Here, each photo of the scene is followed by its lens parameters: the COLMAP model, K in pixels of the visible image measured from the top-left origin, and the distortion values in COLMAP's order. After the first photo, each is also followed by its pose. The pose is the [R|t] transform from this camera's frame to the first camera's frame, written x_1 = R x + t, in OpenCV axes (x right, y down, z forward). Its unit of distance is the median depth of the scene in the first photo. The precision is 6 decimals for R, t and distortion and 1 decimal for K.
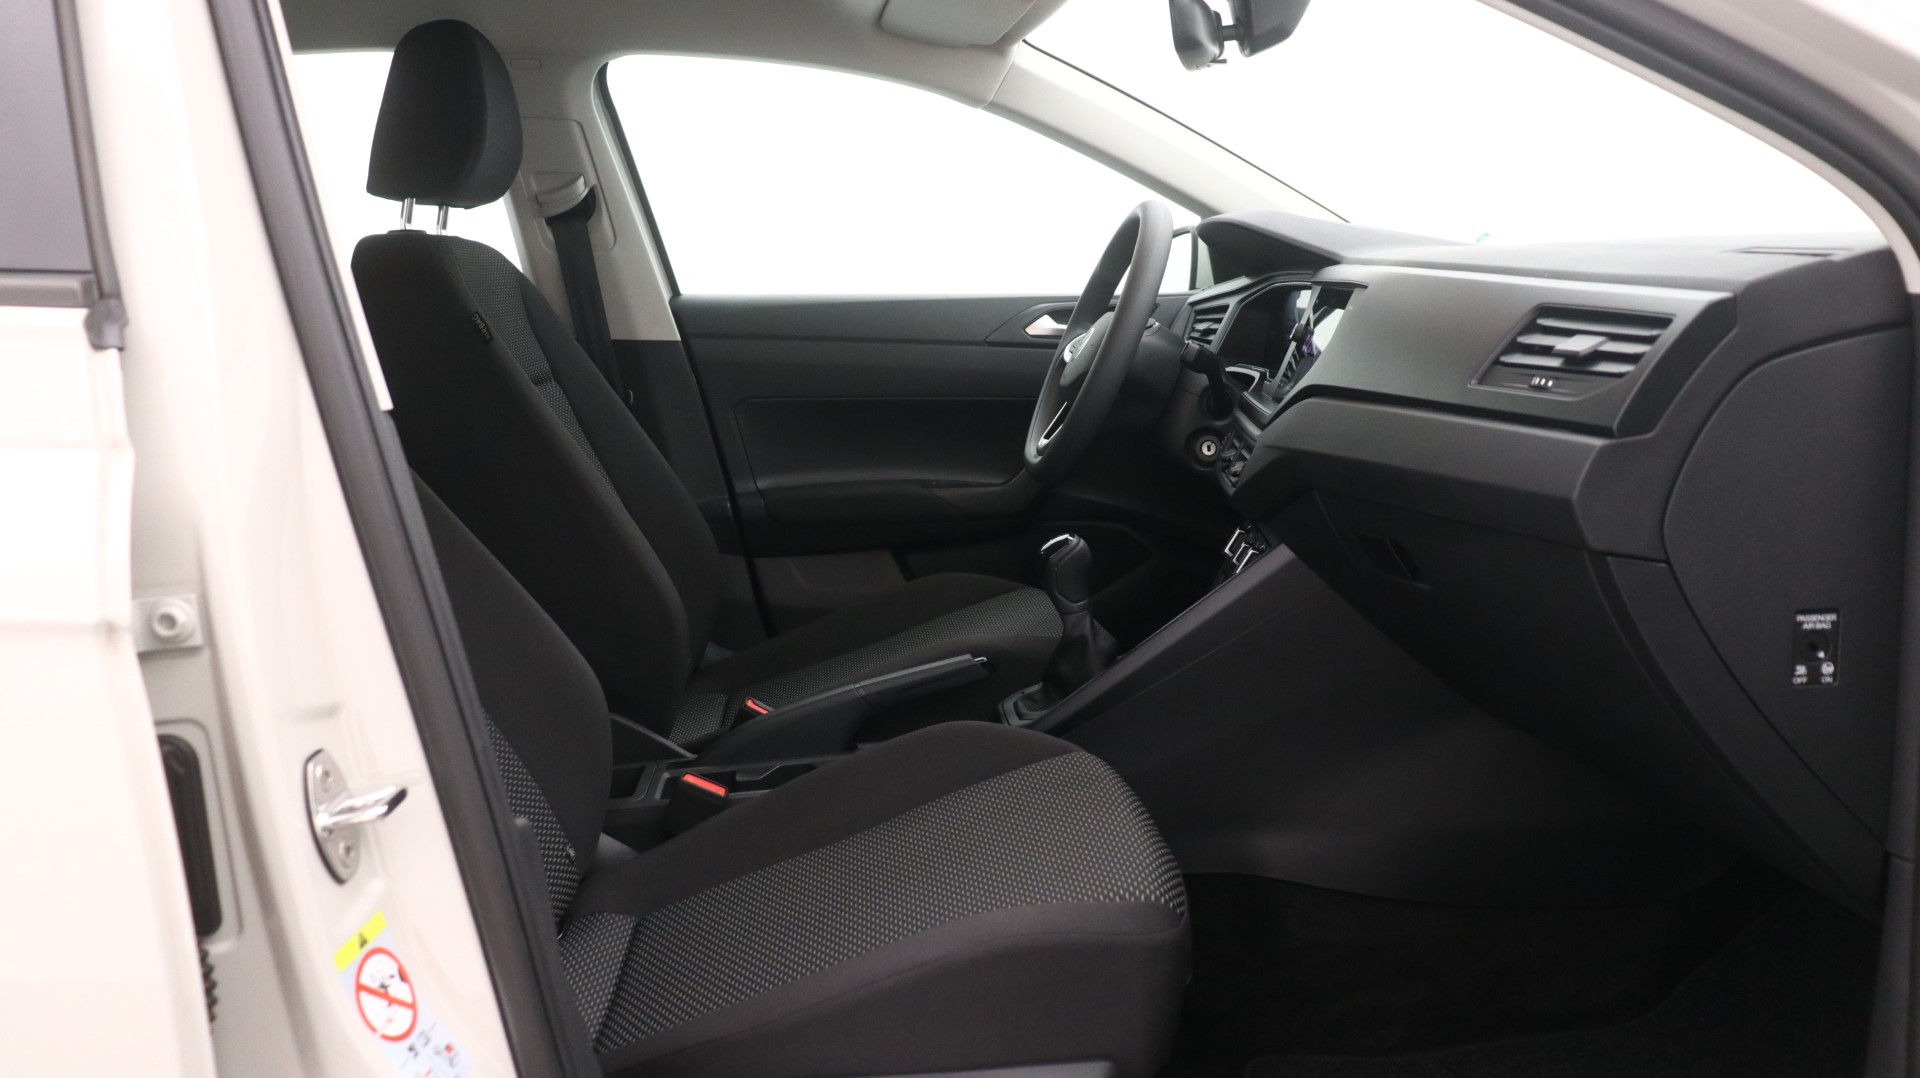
lens RADIAL K [[1547.8, 0, 959.3], [0, 1547.8, 536.7], [0, 0, 1]] dist [-0.053694, 0.021896]
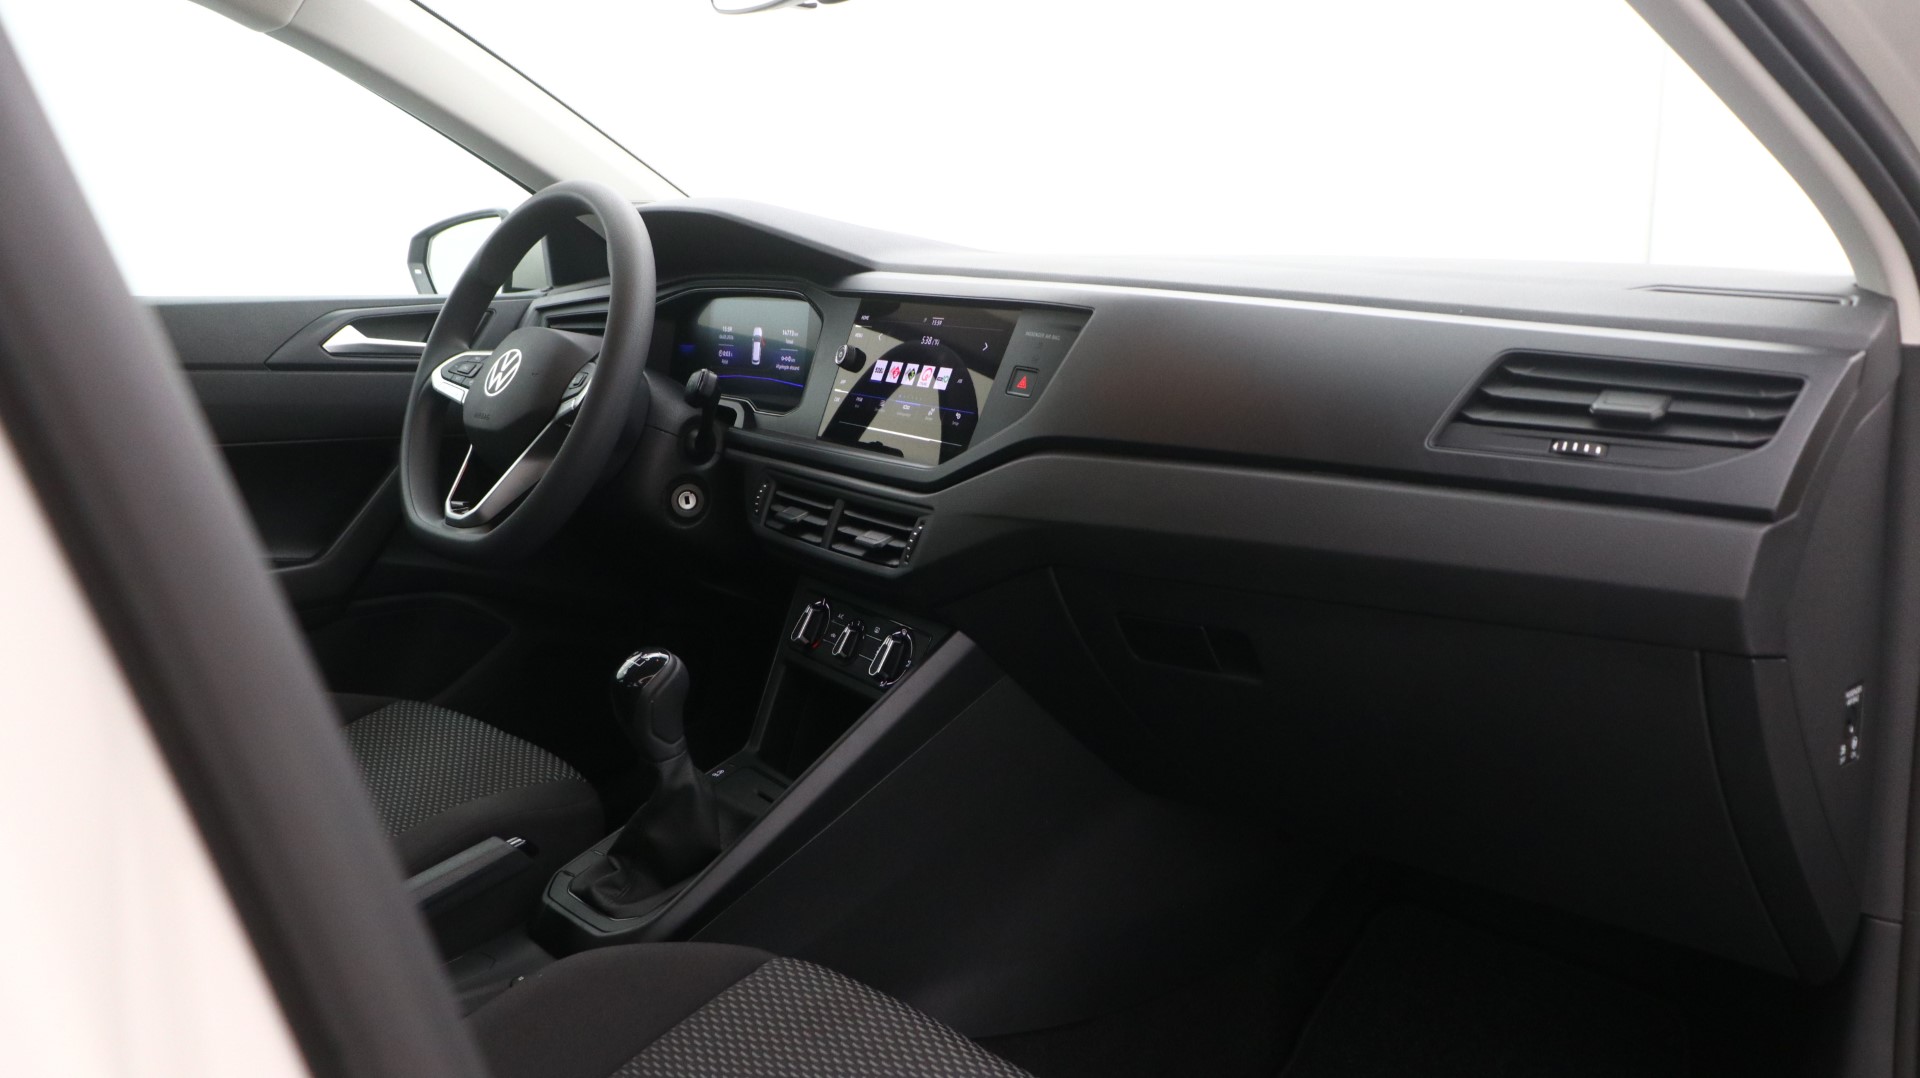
lens RADIAL K [[1547.8, 0, 958.3], [0, 1547.8, 556.7], [0, 0, 1]] dist [-0.053694, 0.021896]
pose [[0.783450, -0.099673, 0.613410, -0.367635], [0.081311, 0.995010, 0.057828, -0.109003], [-0.616113, 0.004572, 0.787645, 0.513957]]
